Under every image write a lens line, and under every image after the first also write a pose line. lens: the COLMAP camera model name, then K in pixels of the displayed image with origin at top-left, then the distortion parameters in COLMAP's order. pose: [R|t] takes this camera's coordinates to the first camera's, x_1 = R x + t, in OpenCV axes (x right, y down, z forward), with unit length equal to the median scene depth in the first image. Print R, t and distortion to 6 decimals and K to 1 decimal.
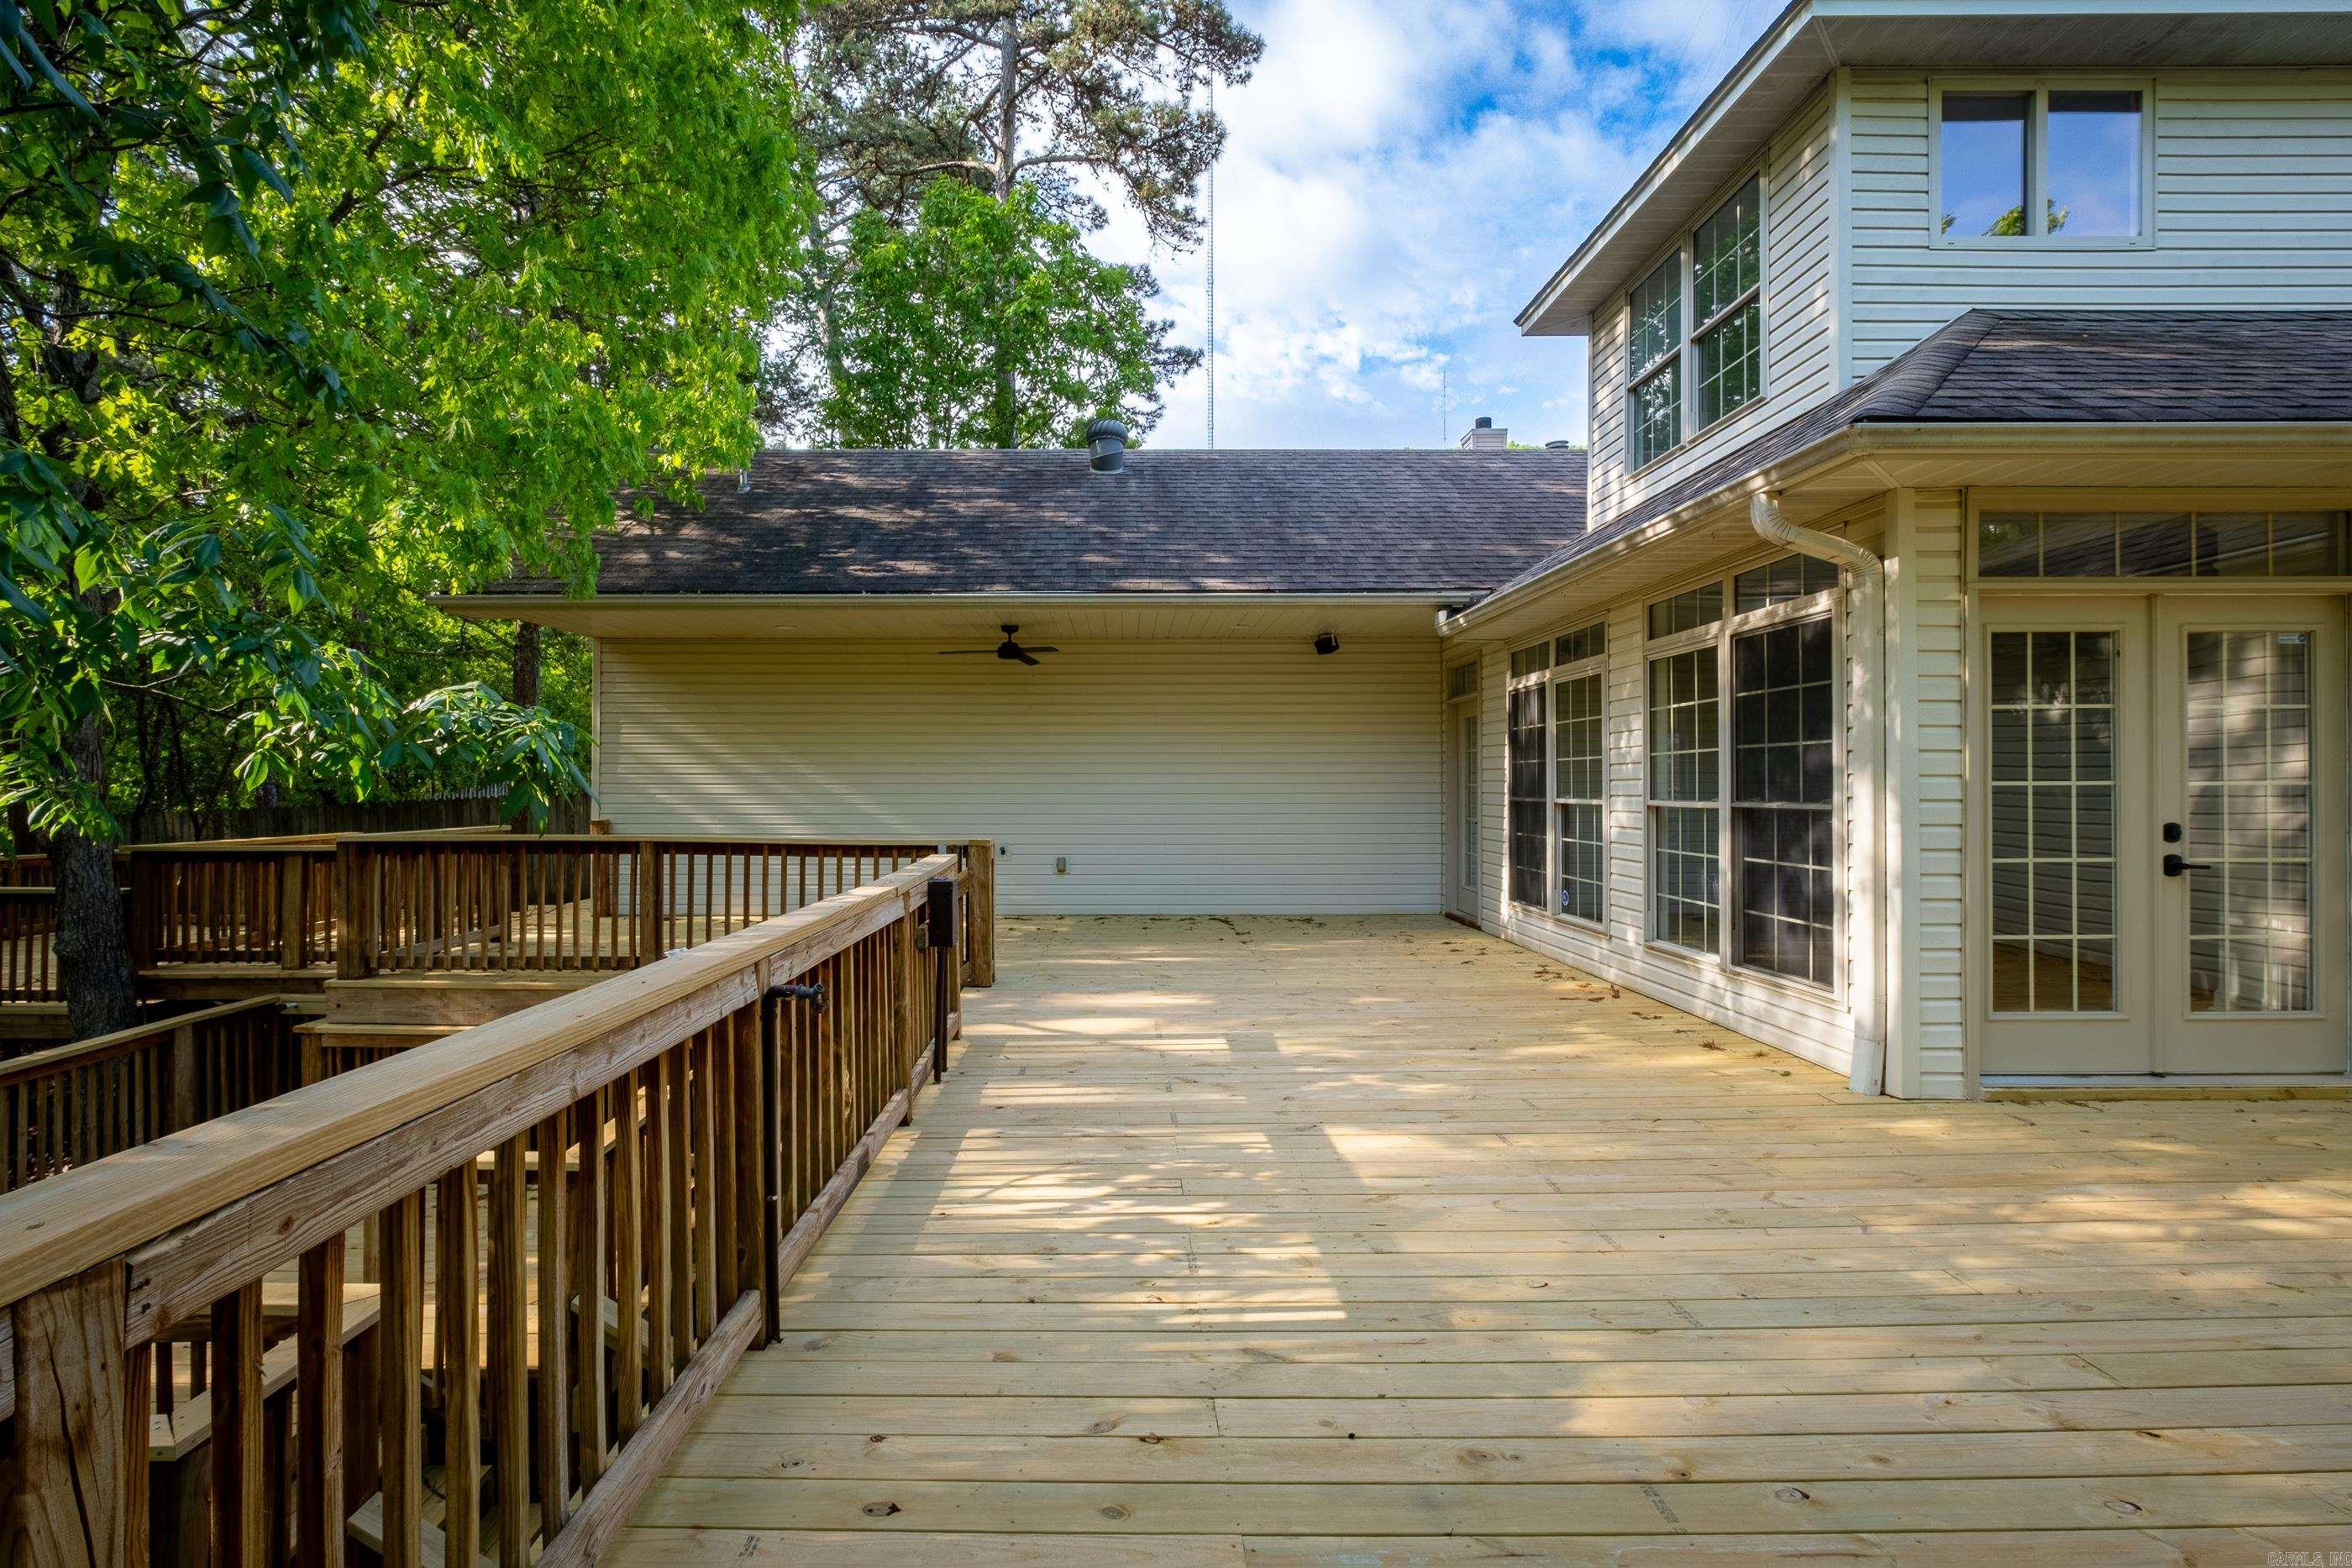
lens RADIAL K [[1215.3, 0, 1193.3], [0, 1215.3, 783.9], [0, 0, 1]] dist [0.003243, -0.003598]
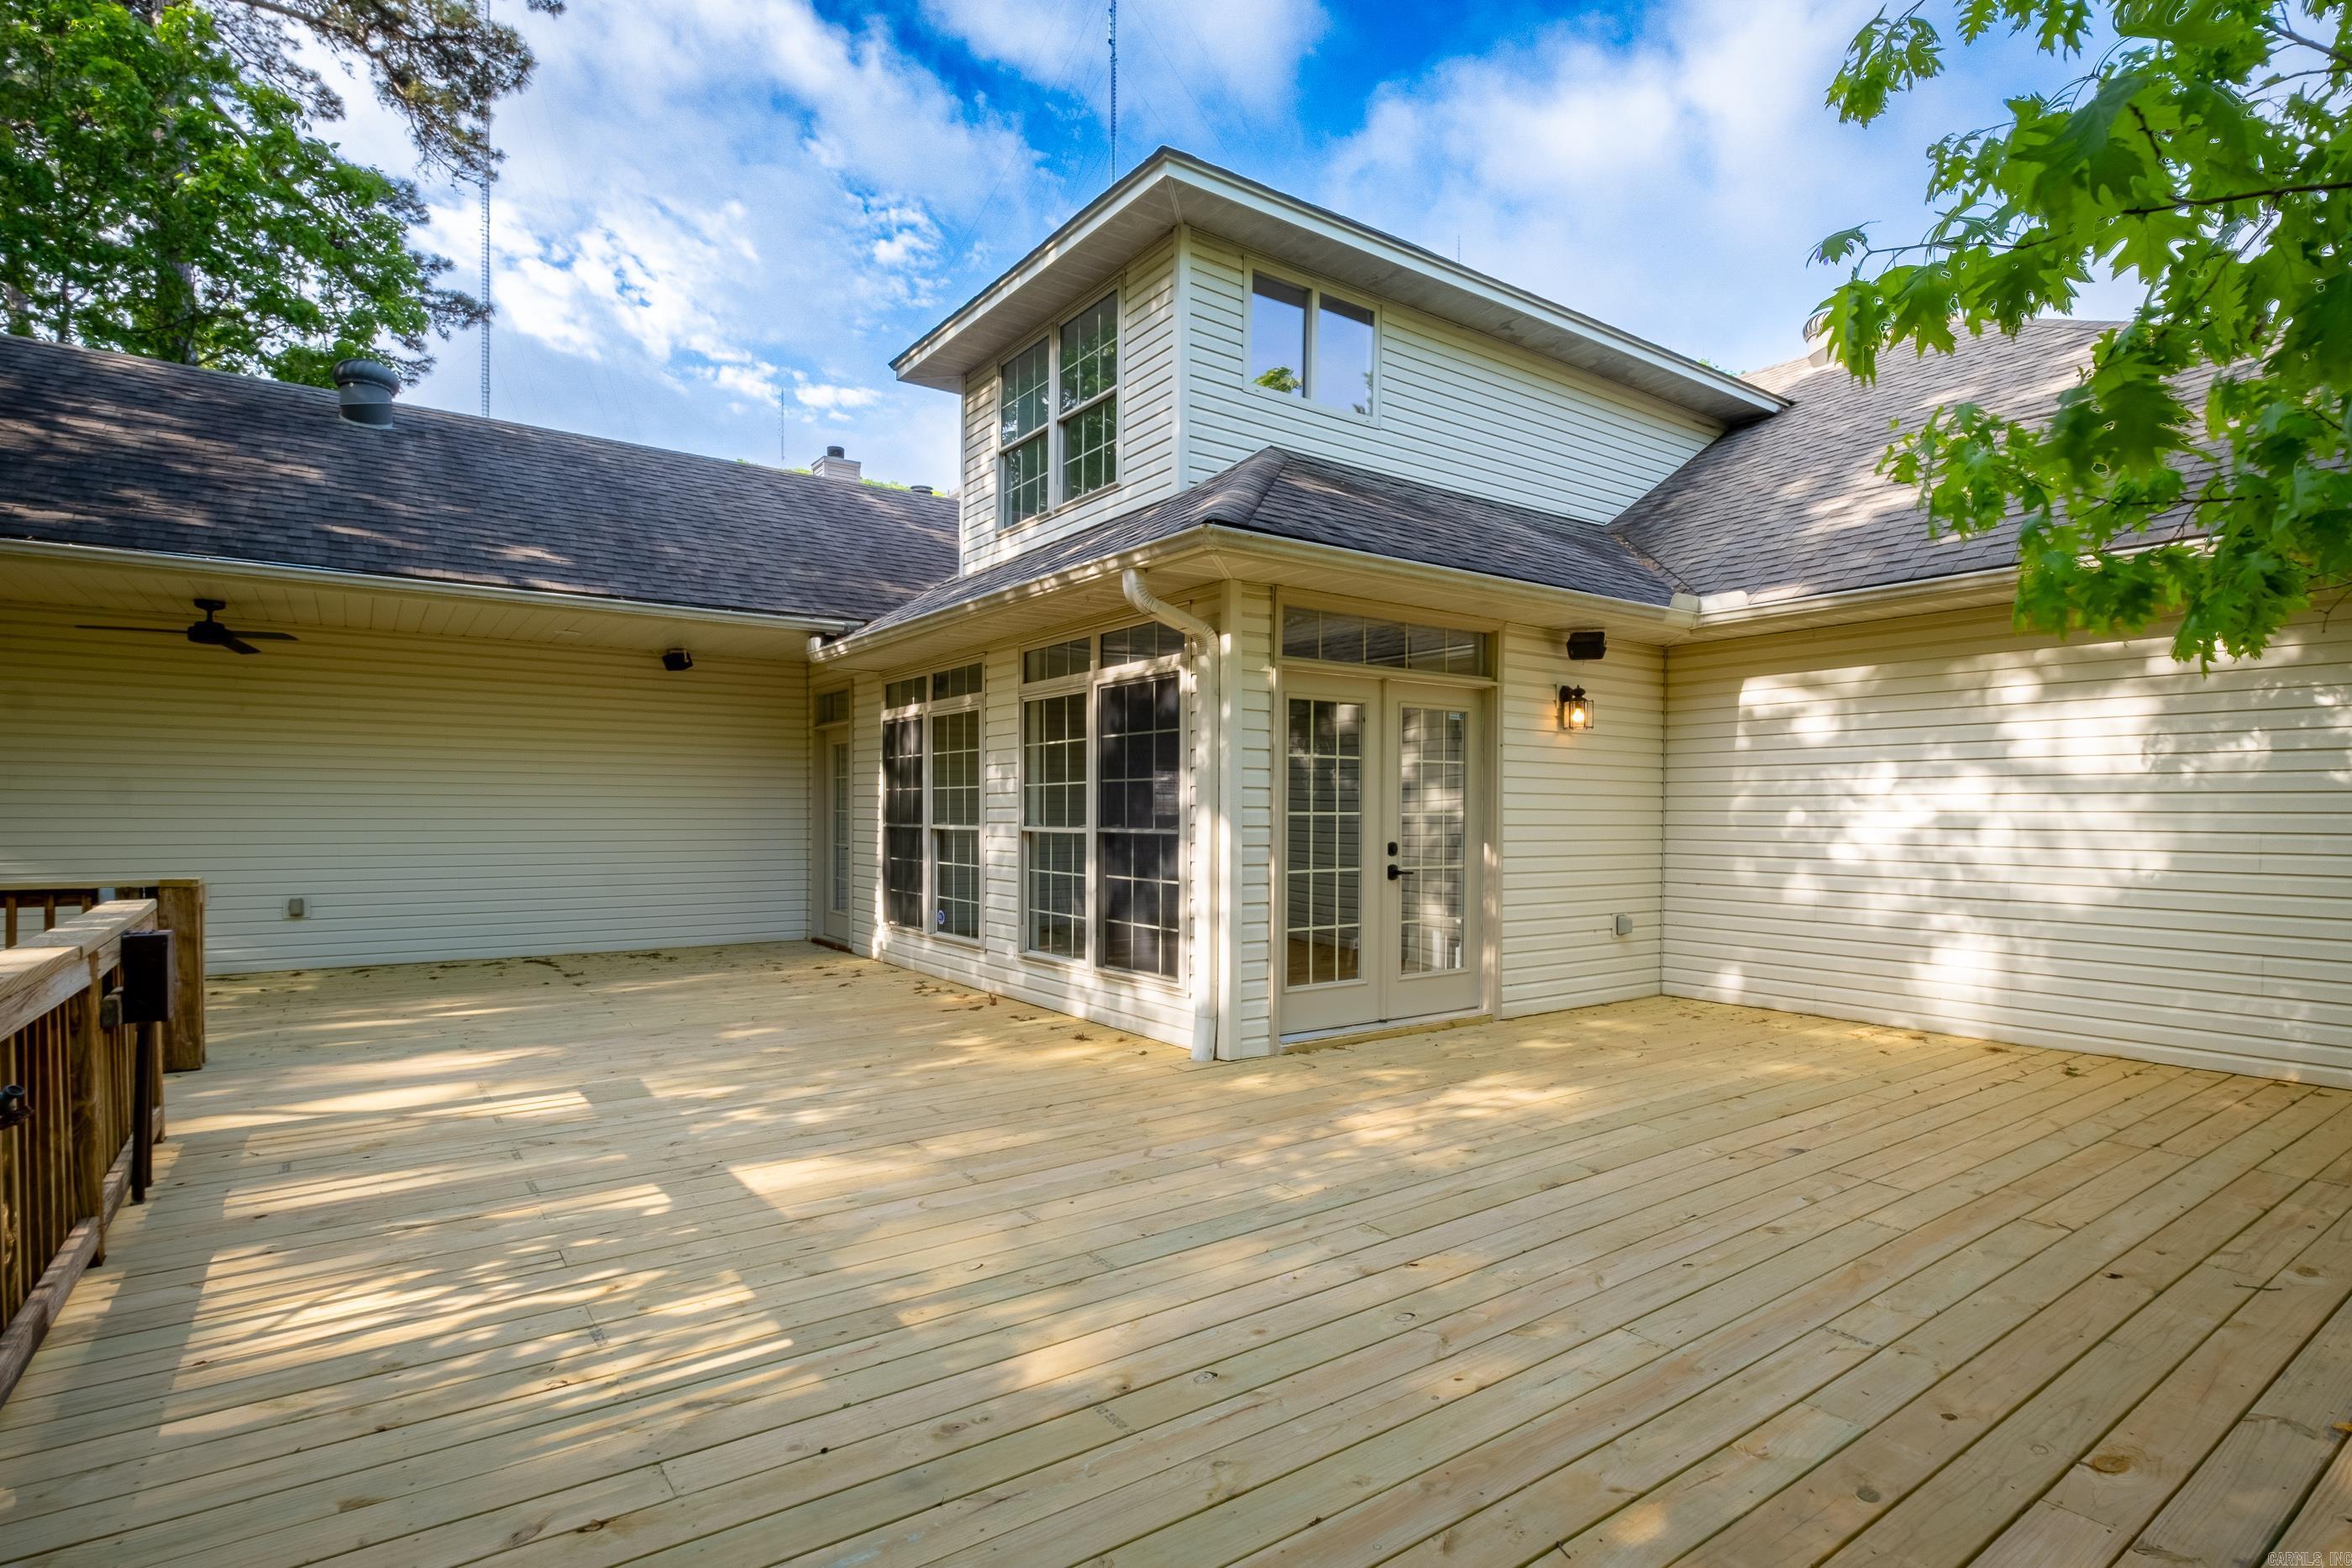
lens RADIAL K [[1141.1, 0, 1318.1], [0, 1141.1, 834.5], [0, 0, 1]] dist [-0.002823, 0.000159]
pose [[0.795515, -0.005466, 0.605909, -0.052168], [-0.007111, 0.999806, 0.018355, -0.000668], [-0.605892, -0.018910, 0.795322, -0.000887]]
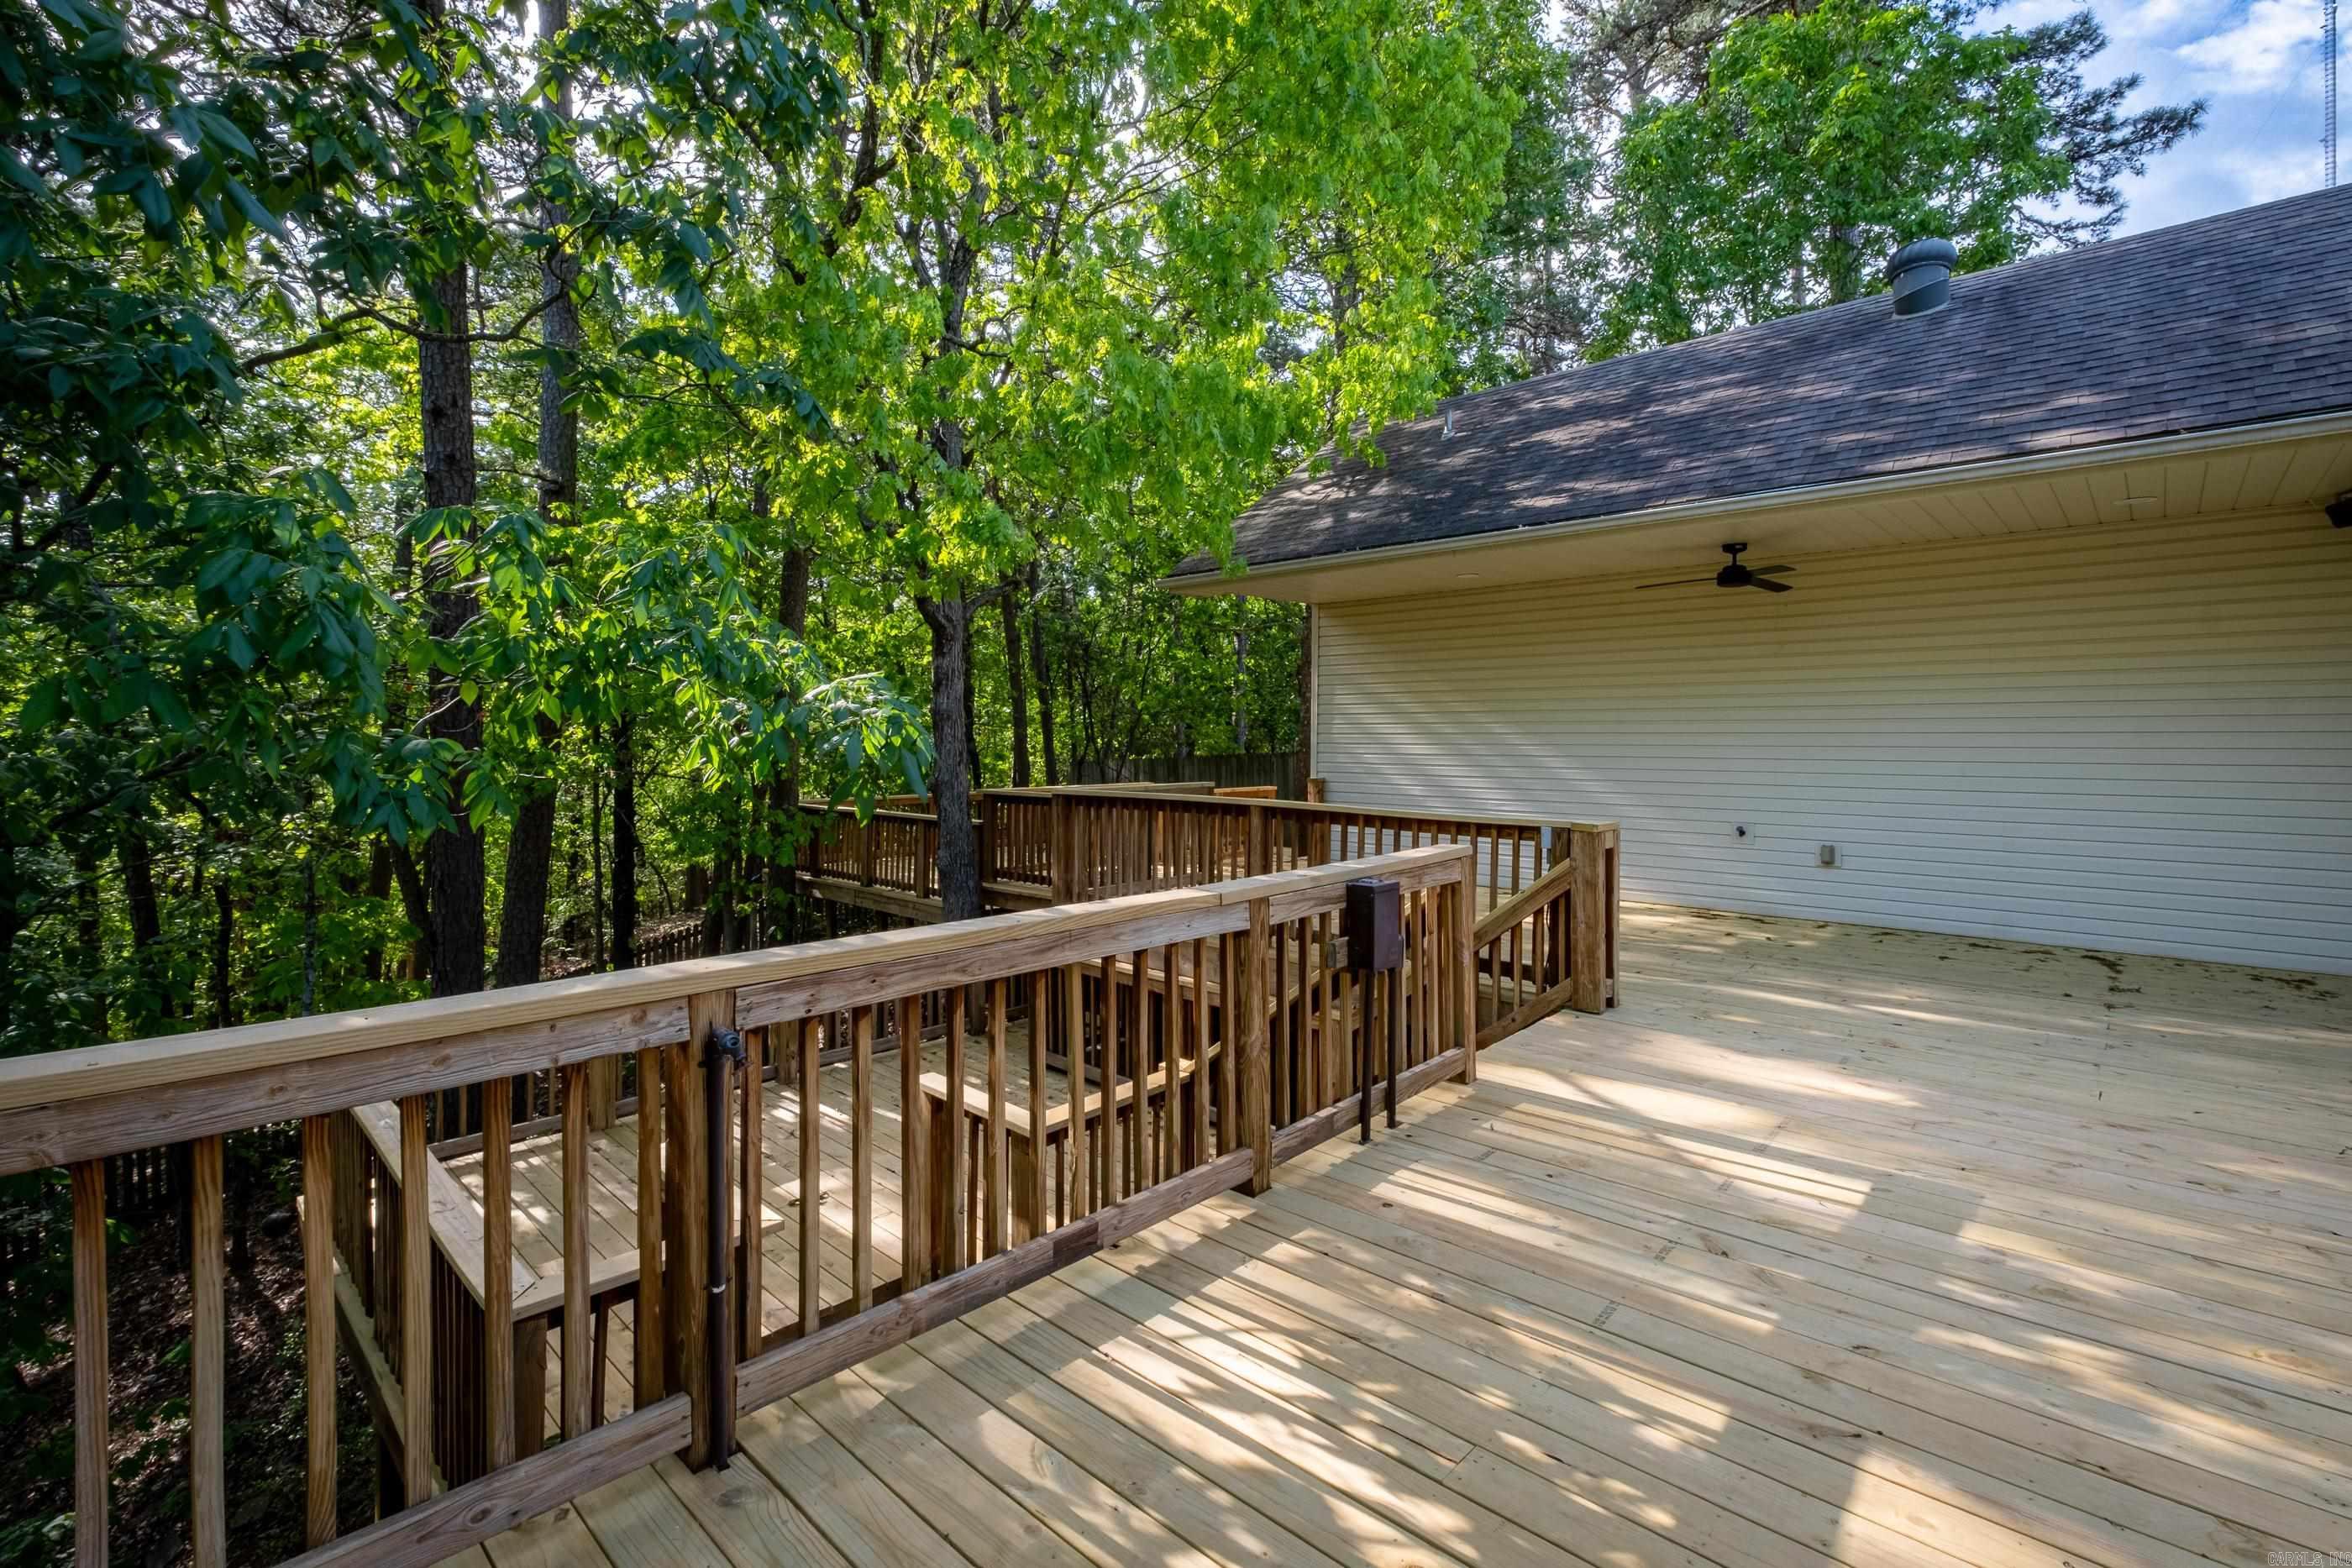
lens RADIAL K [[1141.1, 0, 1088.4], [0, 1141.1, 732.8], [0, 0, 1]] dist [-0.002823, 0.000159]
pose [[0.666006, -0.000915, -0.745945, 0.206754], [0.000866, 1.000000, -0.000454, -0.016483], [0.745946, -0.000344, 0.666007, 0.359340]]
